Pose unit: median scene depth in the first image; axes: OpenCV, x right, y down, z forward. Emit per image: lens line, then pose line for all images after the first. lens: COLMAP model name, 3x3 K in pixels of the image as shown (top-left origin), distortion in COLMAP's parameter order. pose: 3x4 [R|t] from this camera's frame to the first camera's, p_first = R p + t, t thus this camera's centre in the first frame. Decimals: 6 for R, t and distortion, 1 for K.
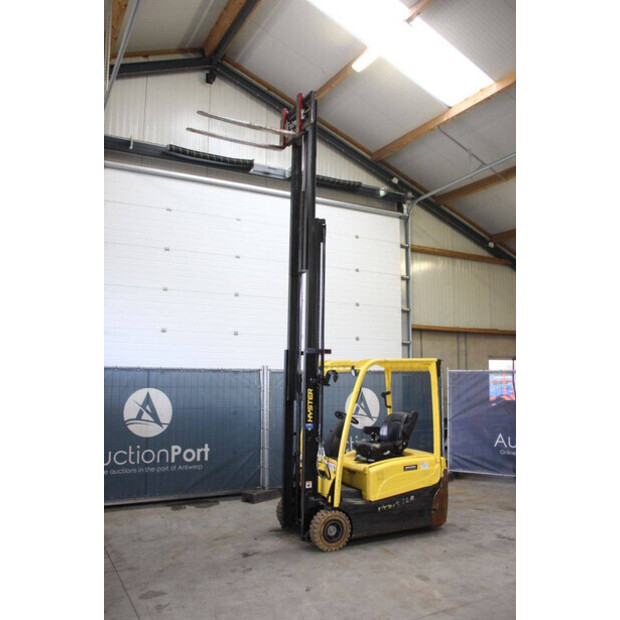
lens RADIAL K [[546.0, 0, 310.0], [0, 546.0, 310.0], [0, 0, 1]] dist [-0.154492, 0.163624]
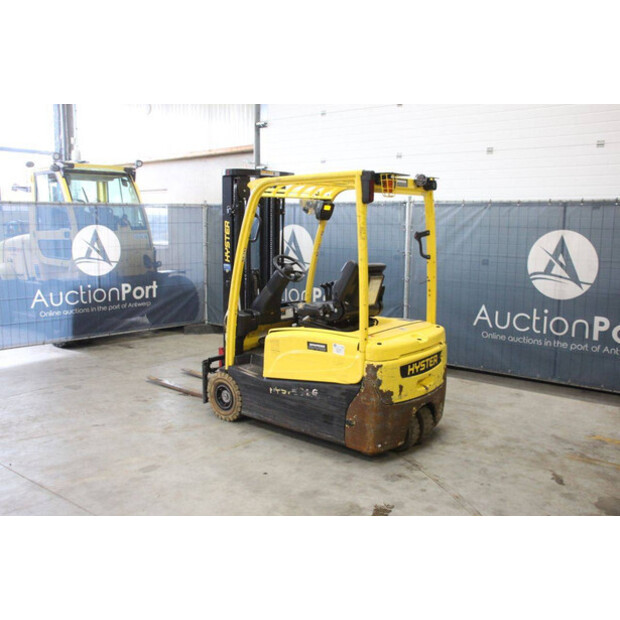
lens RADIAL K [[599.3, 0, 310.0], [0, 599.3, 310.0], [0, 0, 1]] dist [-0.080528, 0.035818]
pose [[0.400562, 0.134855, -0.906291, 0.804049], [0.103957, 0.976035, 0.191179, 0.109847], [0.910353, -0.170794, 0.376943, 0.709072]]
